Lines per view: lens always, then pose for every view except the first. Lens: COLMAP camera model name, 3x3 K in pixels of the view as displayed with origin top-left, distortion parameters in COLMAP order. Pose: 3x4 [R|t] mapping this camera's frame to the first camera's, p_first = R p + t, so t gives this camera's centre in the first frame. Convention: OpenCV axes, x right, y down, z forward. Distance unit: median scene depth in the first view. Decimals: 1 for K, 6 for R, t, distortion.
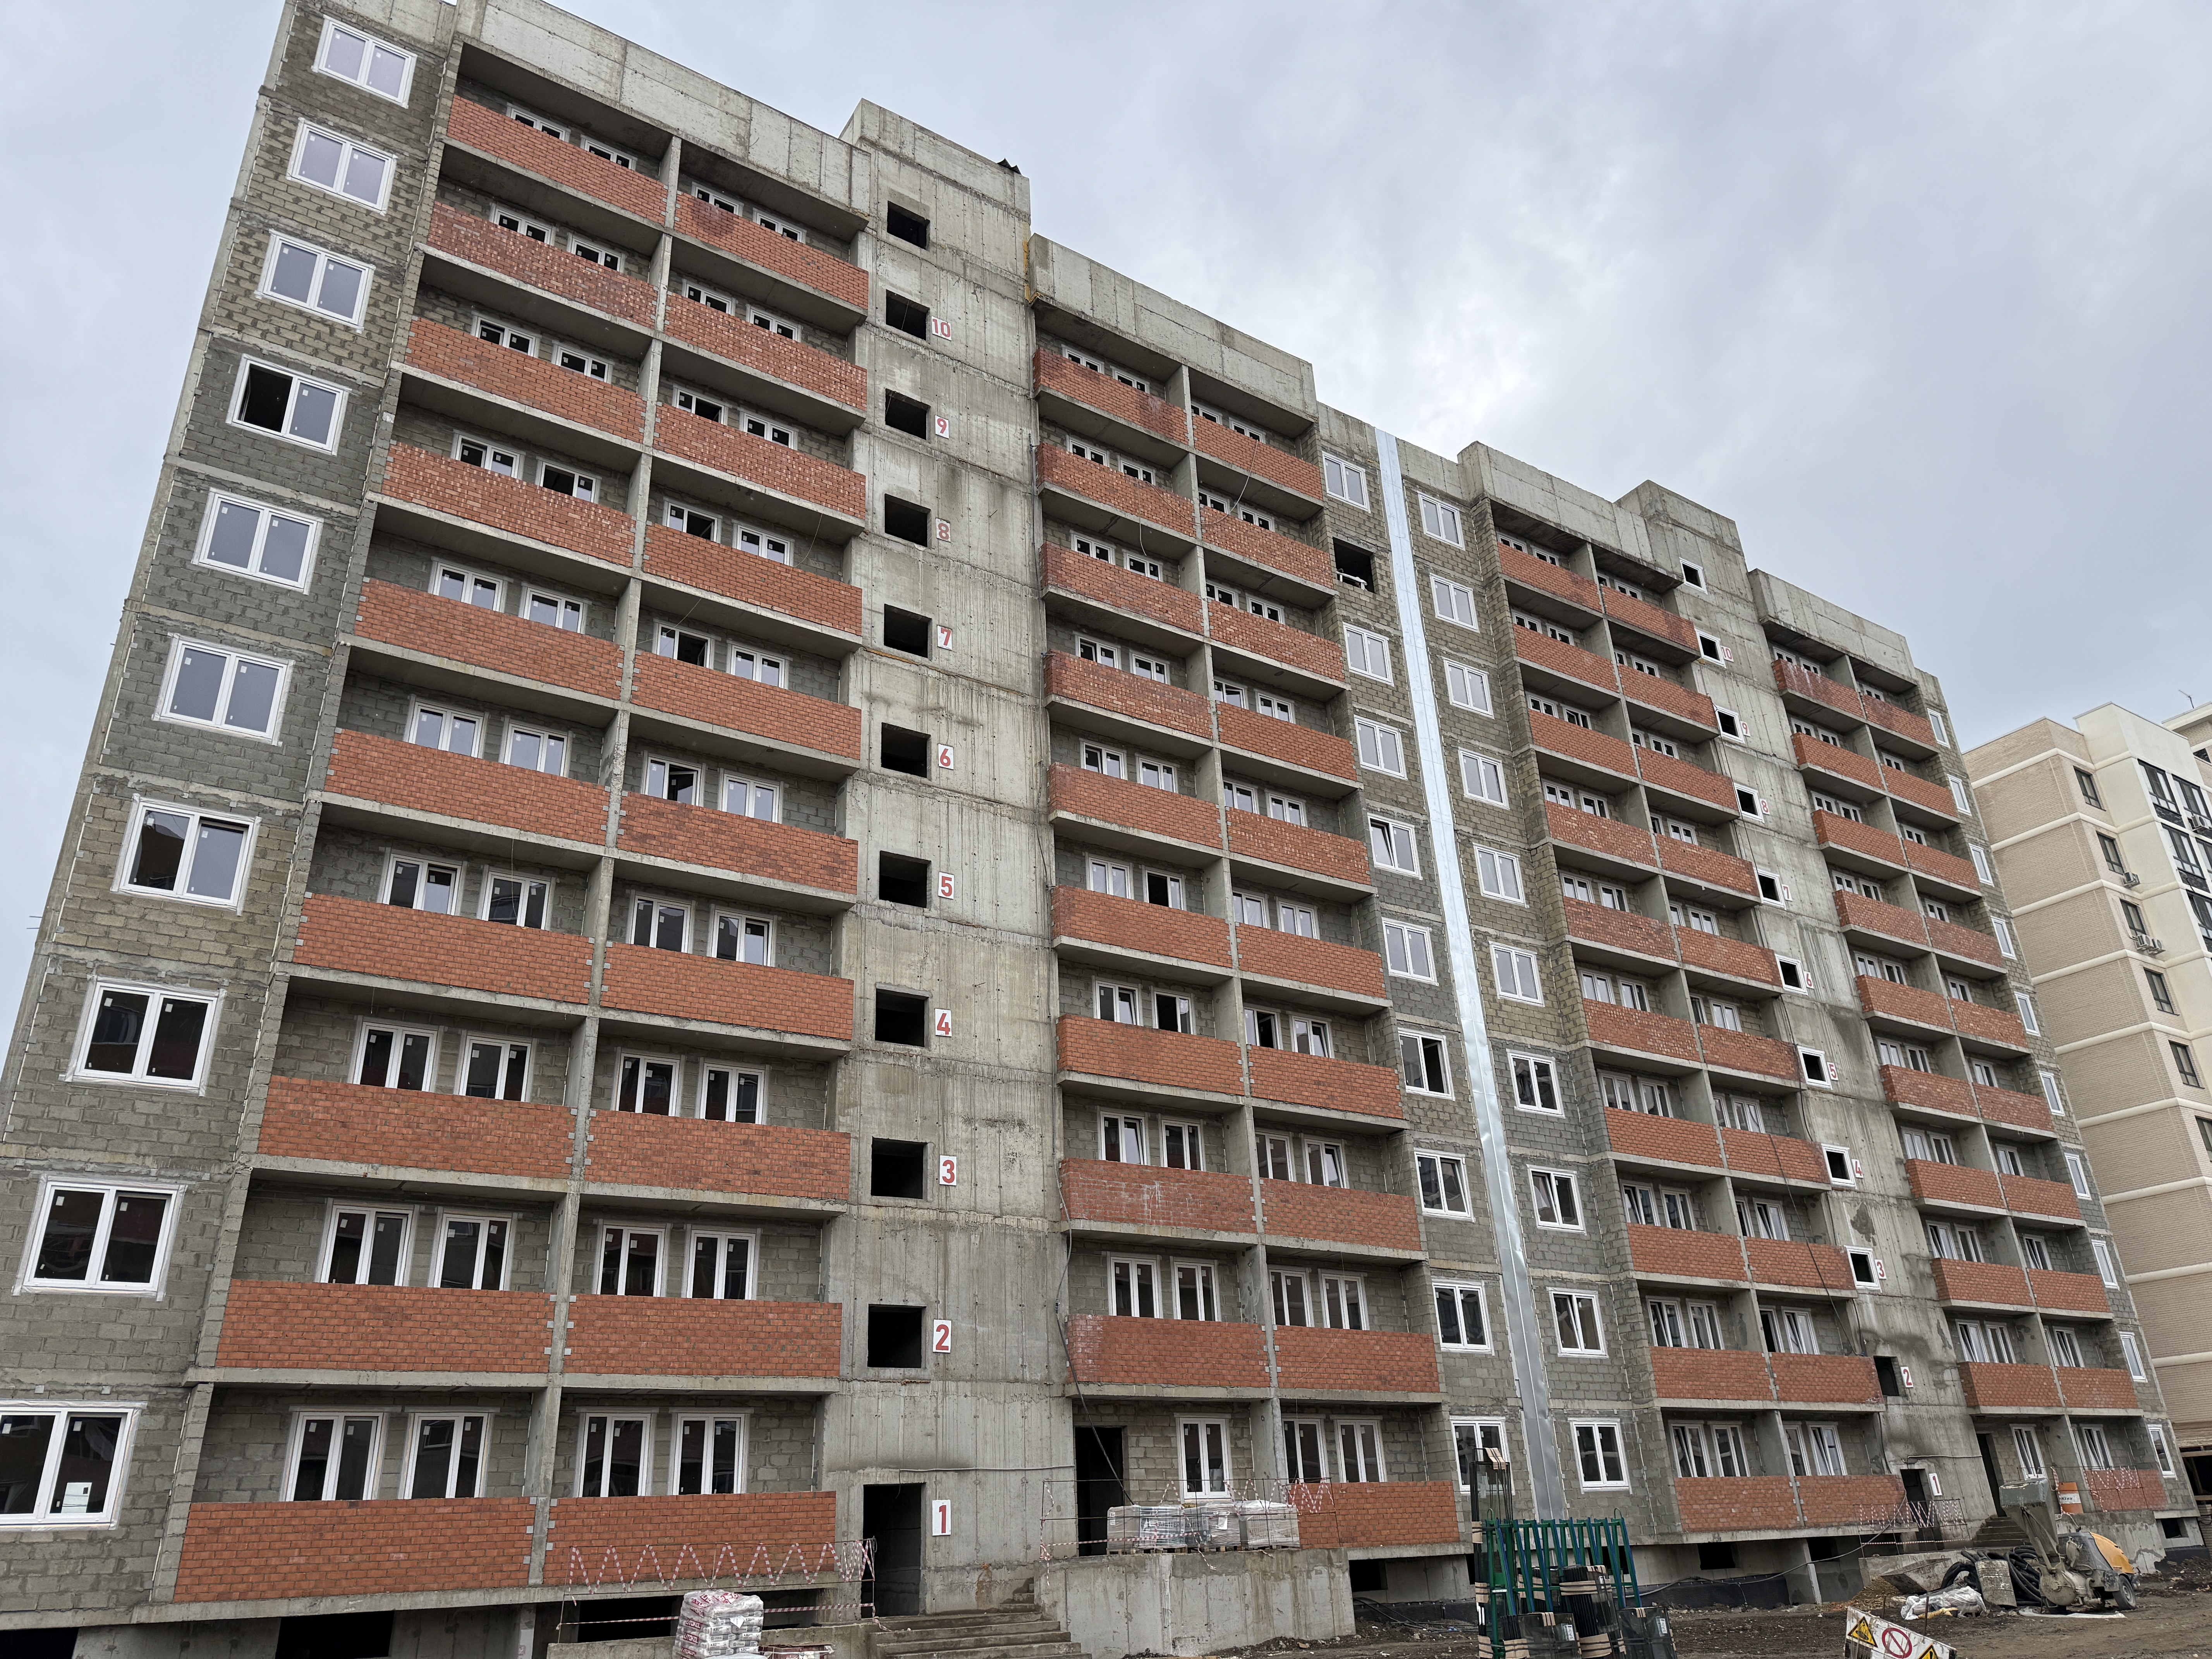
lens RADIAL K [[1539.6, 0, 1106.0], [0, 1539.6, 829.5], [0, 0, 1]] dist [0.088401, -0.127322]
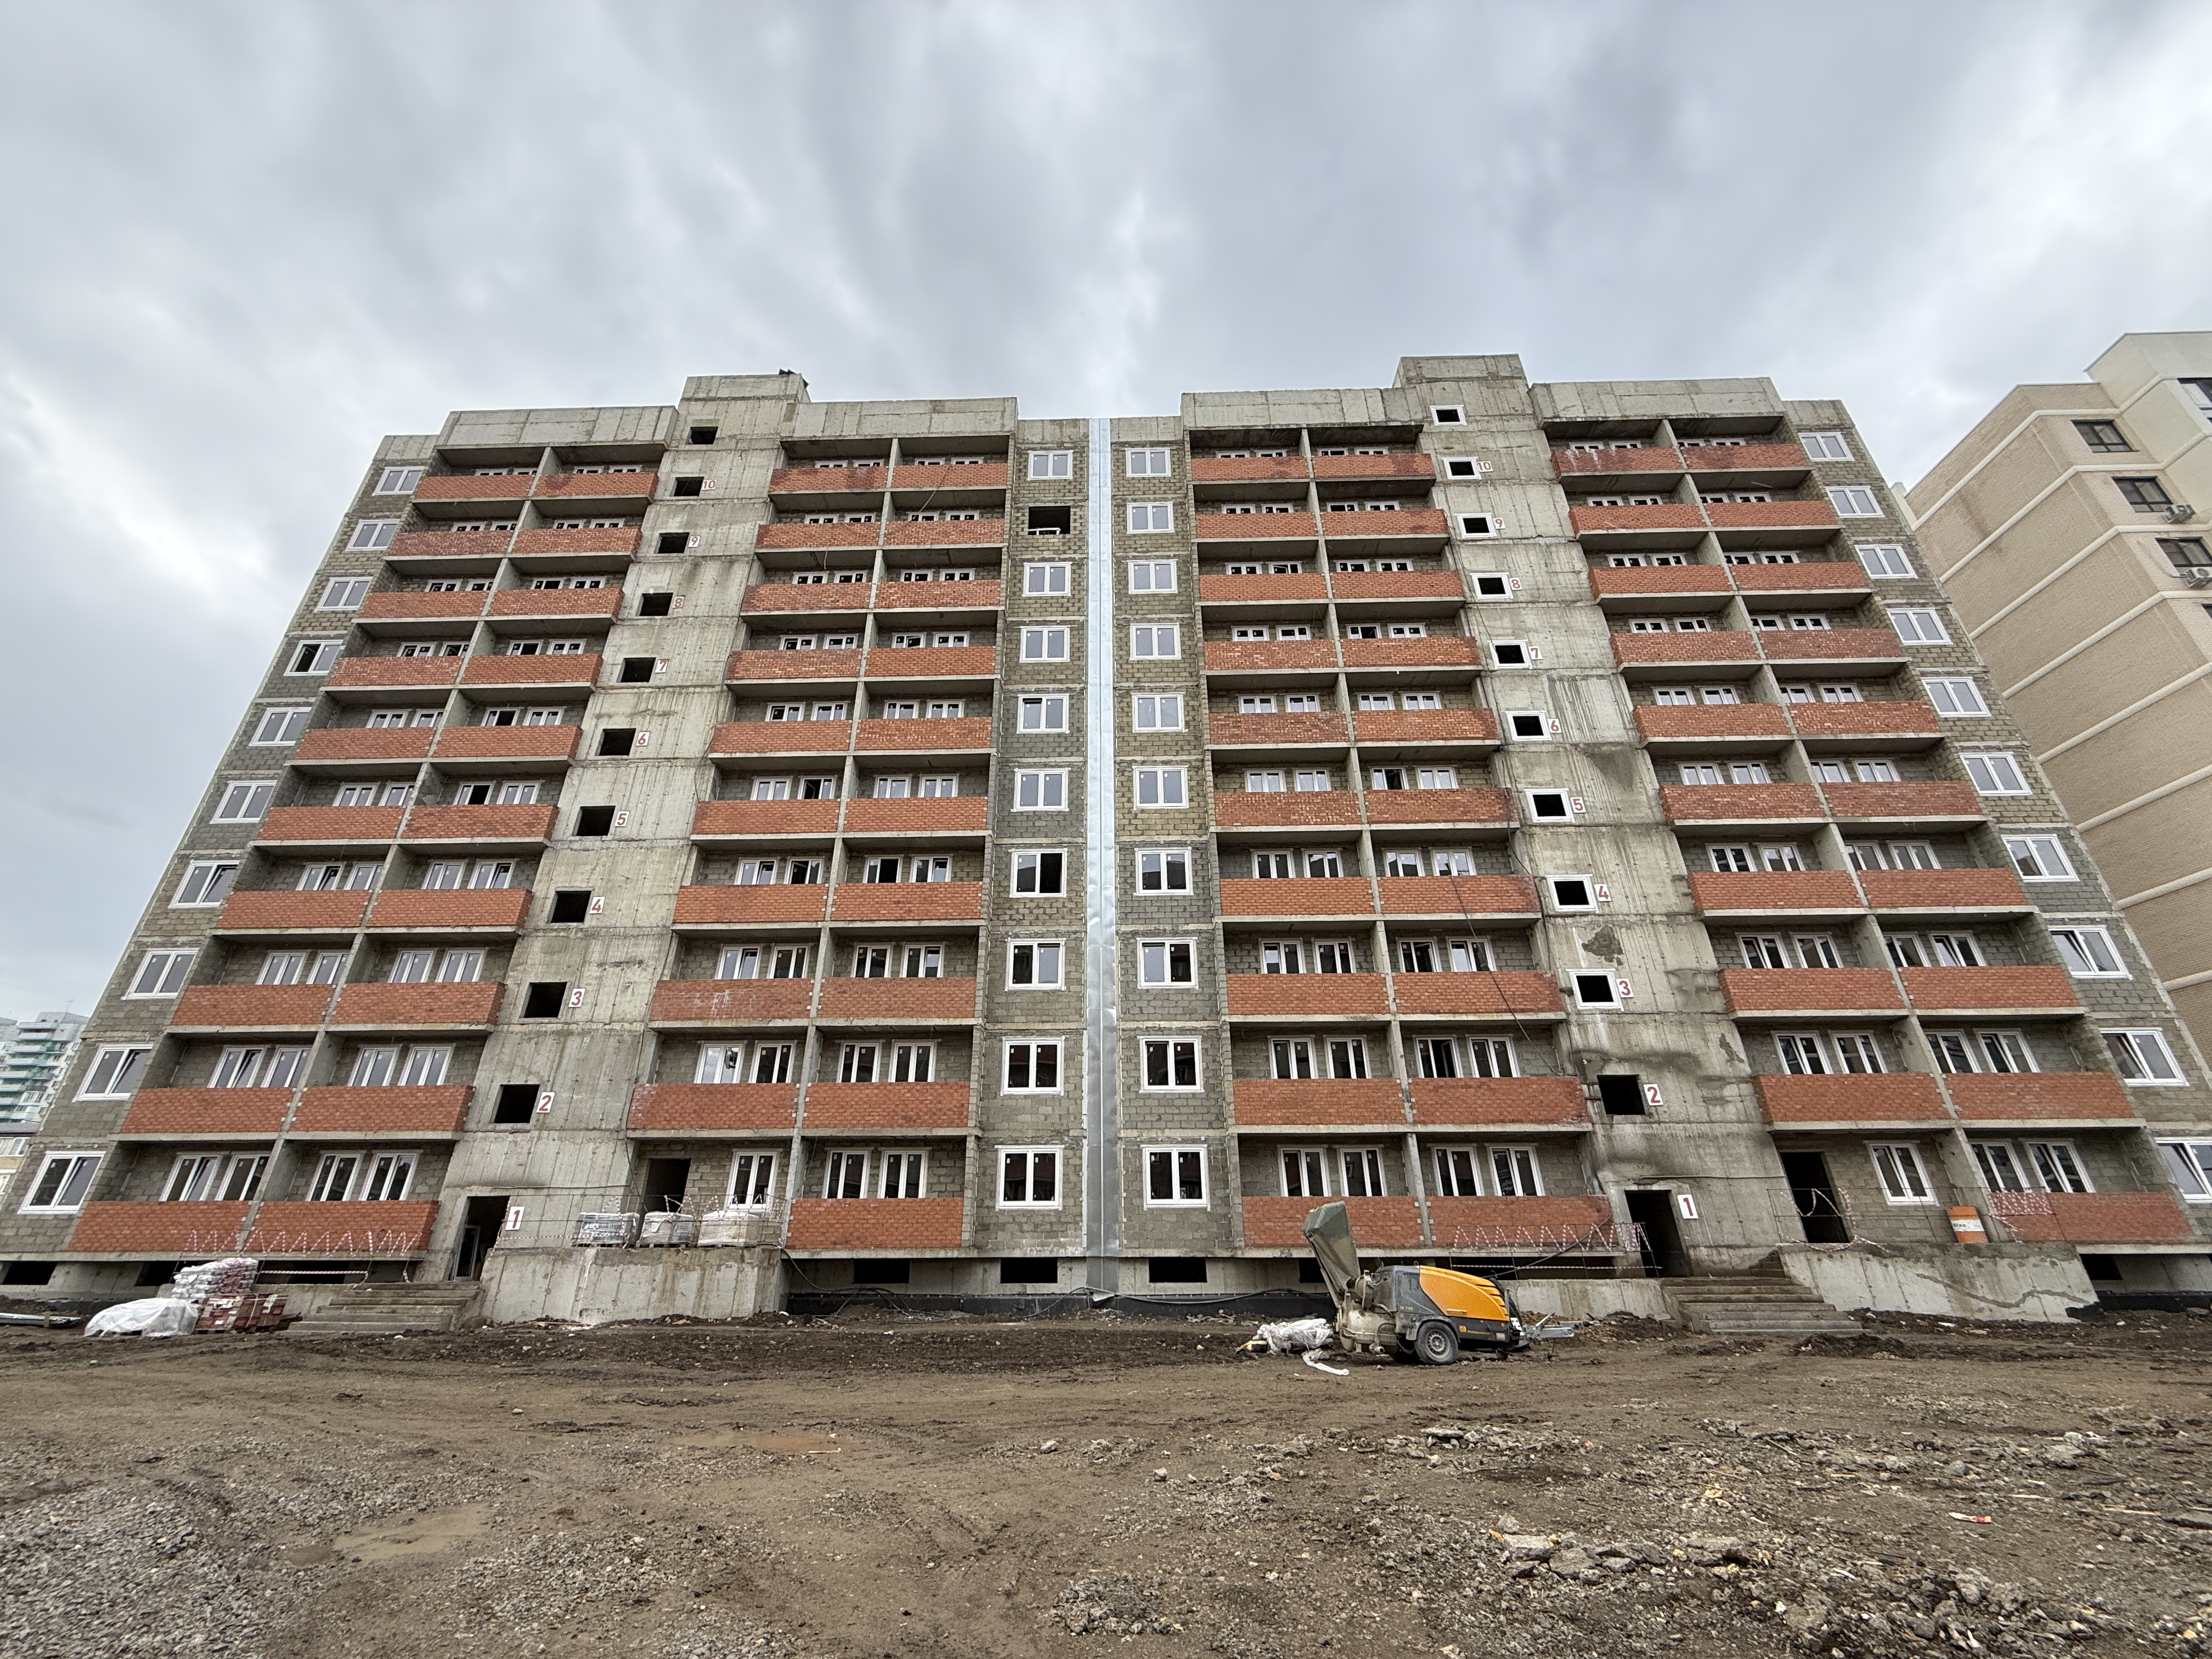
lens RADIAL K [[896.6, 0, 1104.3], [0, 896.6, 796.9], [0, 0, 1]] dist [-0.000992, 0.000158]
pose [[0.817075, -0.223616, -0.531399, 0.629330], [0.215623, 0.973352, -0.078054, 0.153024], [0.534692, -0.050806, 0.843518, 0.389219]]
